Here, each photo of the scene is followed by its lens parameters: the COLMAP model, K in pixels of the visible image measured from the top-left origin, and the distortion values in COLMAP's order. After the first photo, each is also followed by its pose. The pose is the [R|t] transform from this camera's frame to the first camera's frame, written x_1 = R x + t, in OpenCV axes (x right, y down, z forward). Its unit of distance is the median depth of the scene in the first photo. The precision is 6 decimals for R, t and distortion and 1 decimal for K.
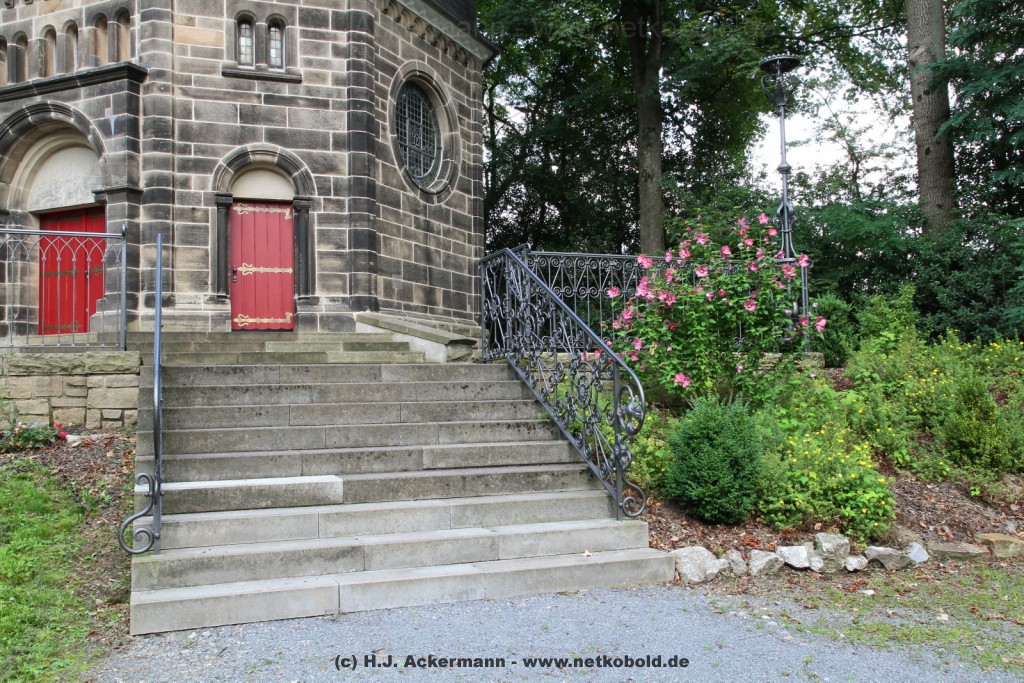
lens RADIAL K [[964.8, 0, 512.0], [0, 964.8, 341.5], [0, 0, 1]] dist [-0.006107, 0.116274]
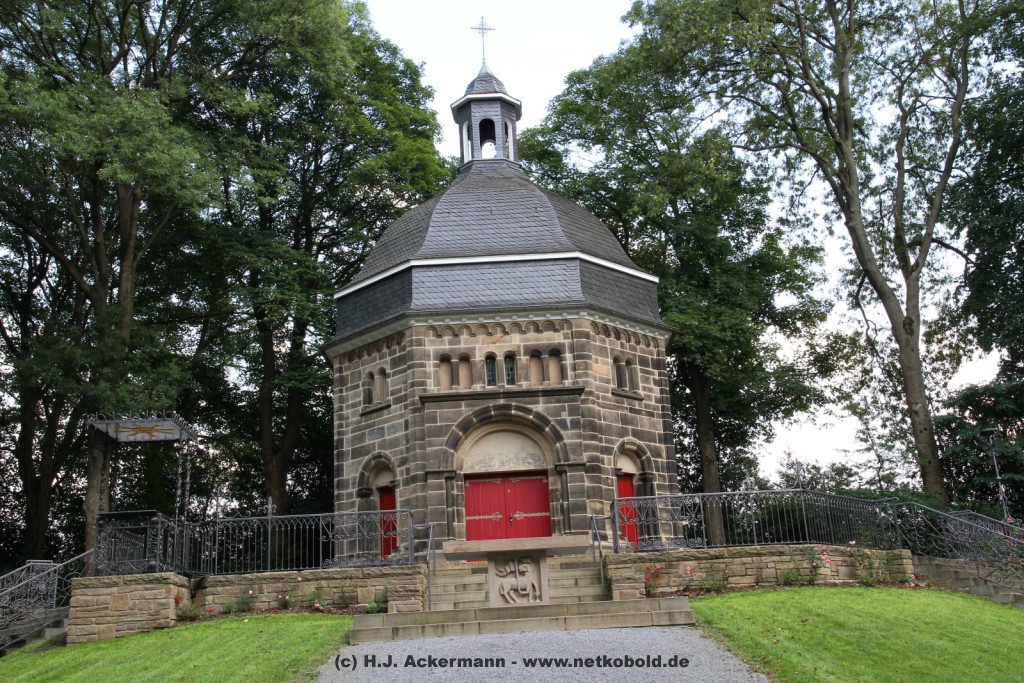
lens RADIAL K [[1119.0, 0, 520.1], [0, 1119.0, 340.1], [0, 0, 1]] dist [0.072911, 0.029700]
pose [[0.904172, 0.094604, 0.416561, -1.202494], [0.010282, 0.970065, -0.242627, 0.083777], [-0.427045, 0.223659, 0.876133, -0.568752]]
